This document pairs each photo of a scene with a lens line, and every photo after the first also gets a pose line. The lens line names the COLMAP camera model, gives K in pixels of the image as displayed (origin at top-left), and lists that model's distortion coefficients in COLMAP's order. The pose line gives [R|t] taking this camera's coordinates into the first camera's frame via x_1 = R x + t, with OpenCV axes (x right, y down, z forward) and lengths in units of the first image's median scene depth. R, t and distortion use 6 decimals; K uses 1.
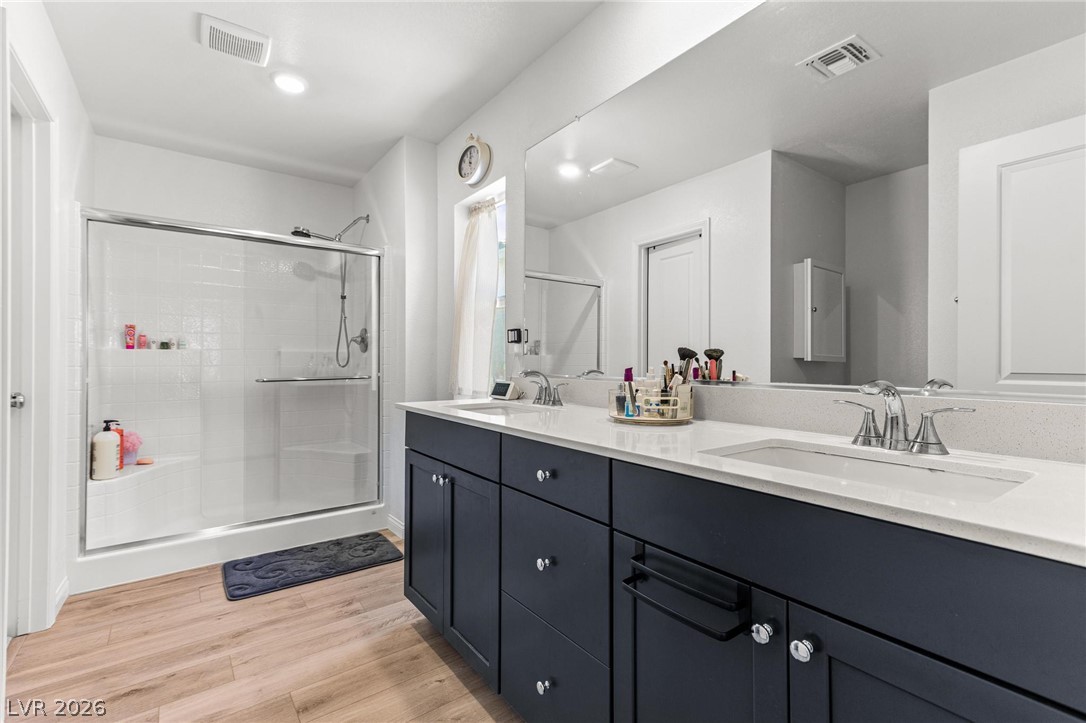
lens RADIAL K [[506.6, 0, 539.6], [0, 506.6, 359.8], [0, 0, 1]] dist [0.021321, 0.000266]
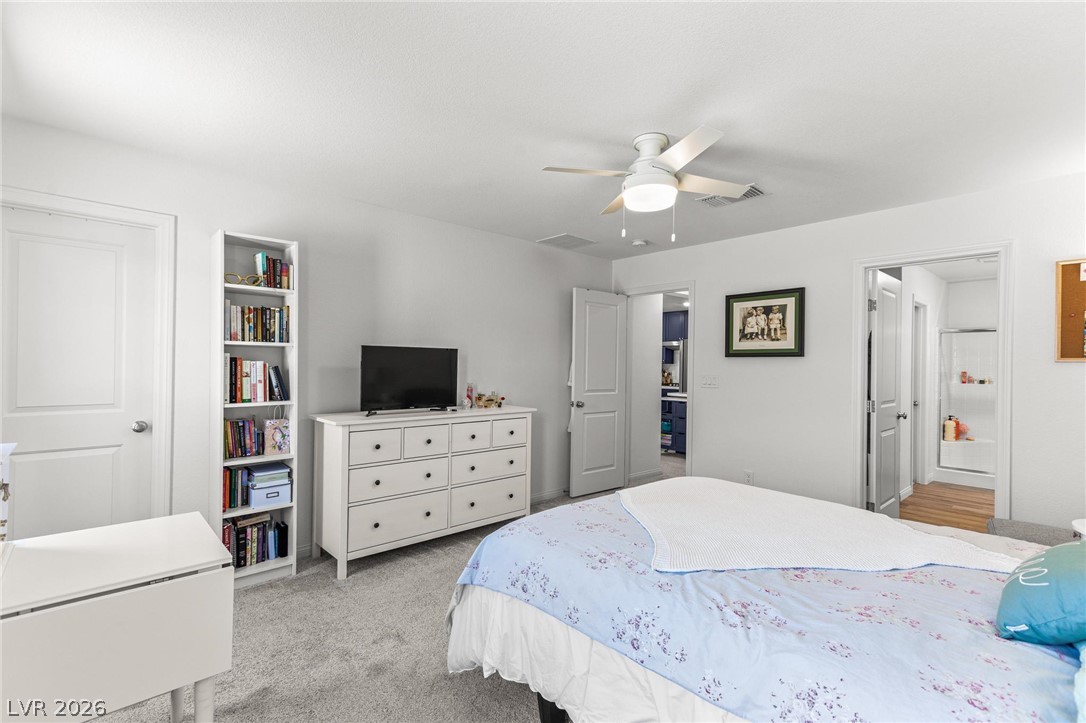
lens RADIAL K [[506.6, 0, 539.6], [0, 506.6, 359.8], [0, 0, 1]] dist [0.021321, 0.000266]
pose [[0.131948, -0.003925, -0.991249, 1.133944], [-0.009061, 0.999946, -0.005166, -0.098505], [0.991215, 0.009663, 0.131905, -1.067055]]
